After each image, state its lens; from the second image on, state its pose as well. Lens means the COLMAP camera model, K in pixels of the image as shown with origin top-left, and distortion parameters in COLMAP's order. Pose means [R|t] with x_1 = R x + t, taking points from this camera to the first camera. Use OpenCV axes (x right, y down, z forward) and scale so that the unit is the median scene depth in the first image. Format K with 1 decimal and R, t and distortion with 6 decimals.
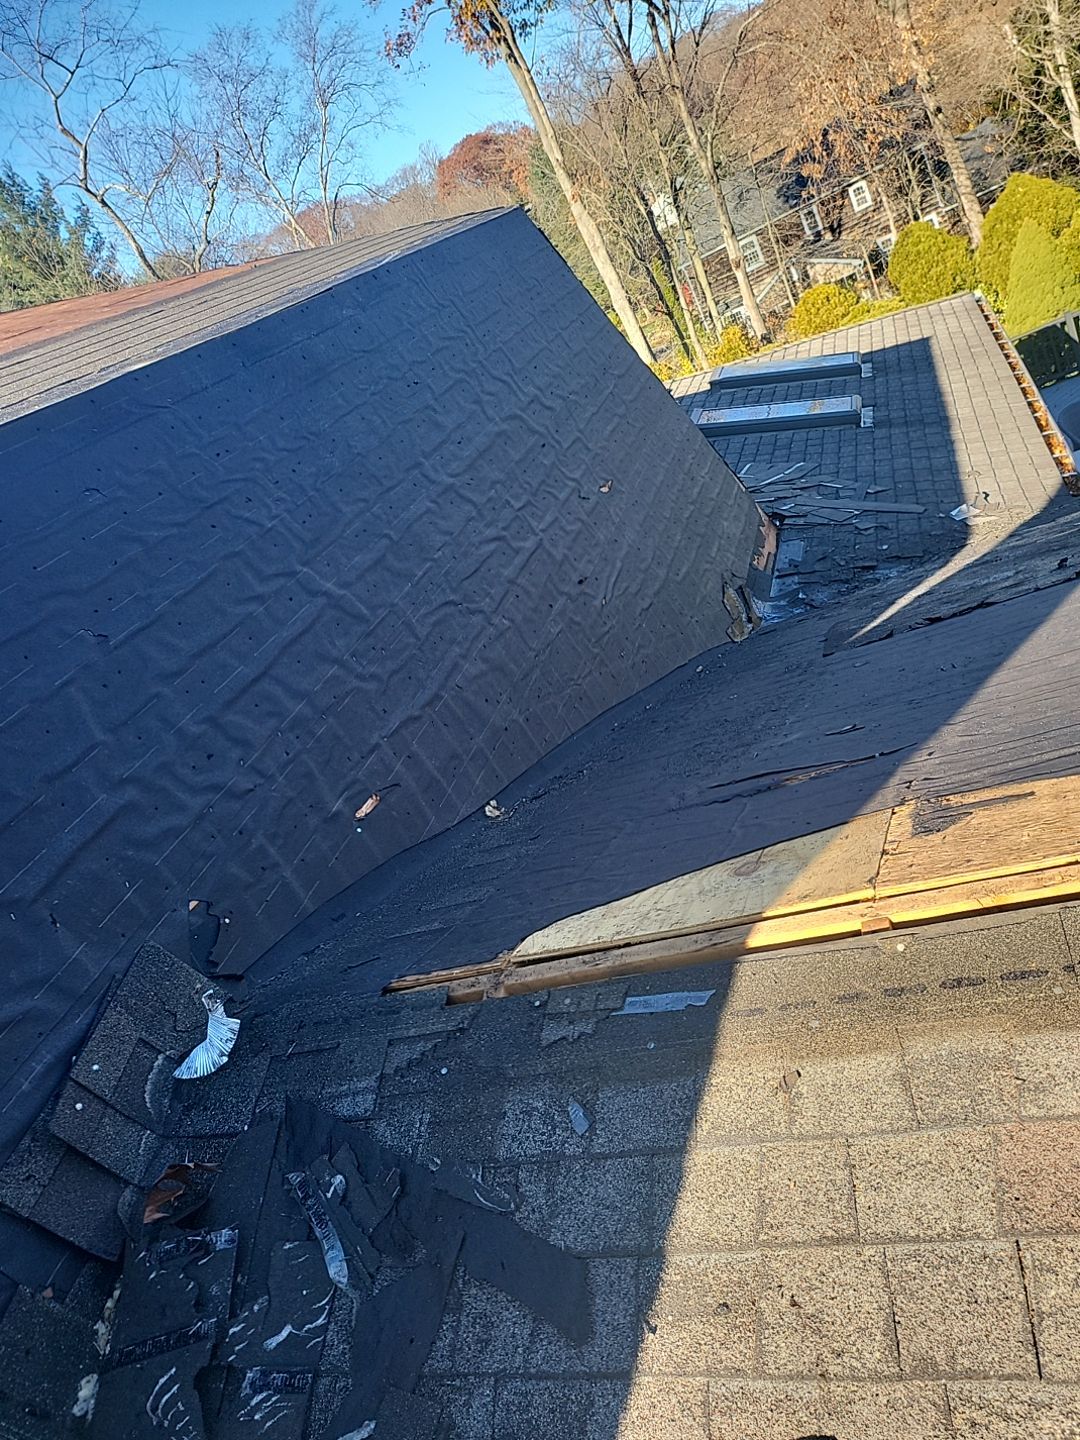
lens RADIAL K [[1016.8, 0, 540.0], [0, 1016.8, 720.0], [0, 0, 1]] dist [0.061619, -0.074921]
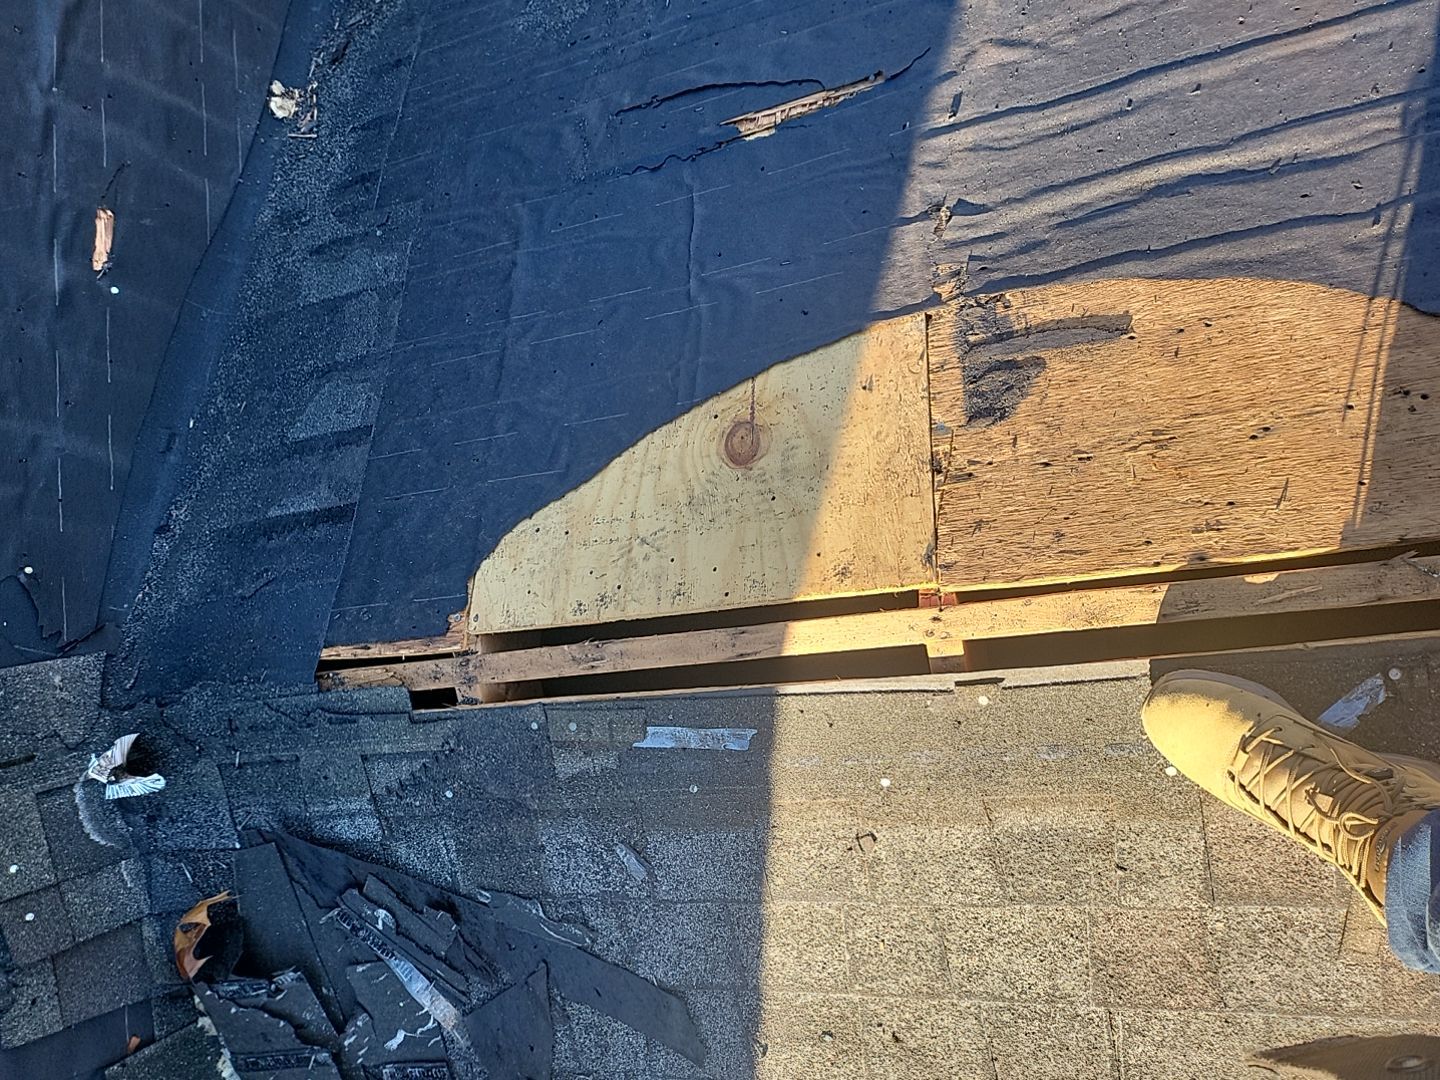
lens RADIAL K [[1016.8, 0, 720.0], [0, 1016.8, 540.0], [0, 0, 1]] dist [0.061619, -0.074921]
pose [[0.936301, -0.334035, 0.108448, 0.109500], [0.120493, 0.595588, 0.794202, -0.494457], [-0.329882, -0.730545, 0.597898, 0.656524]]
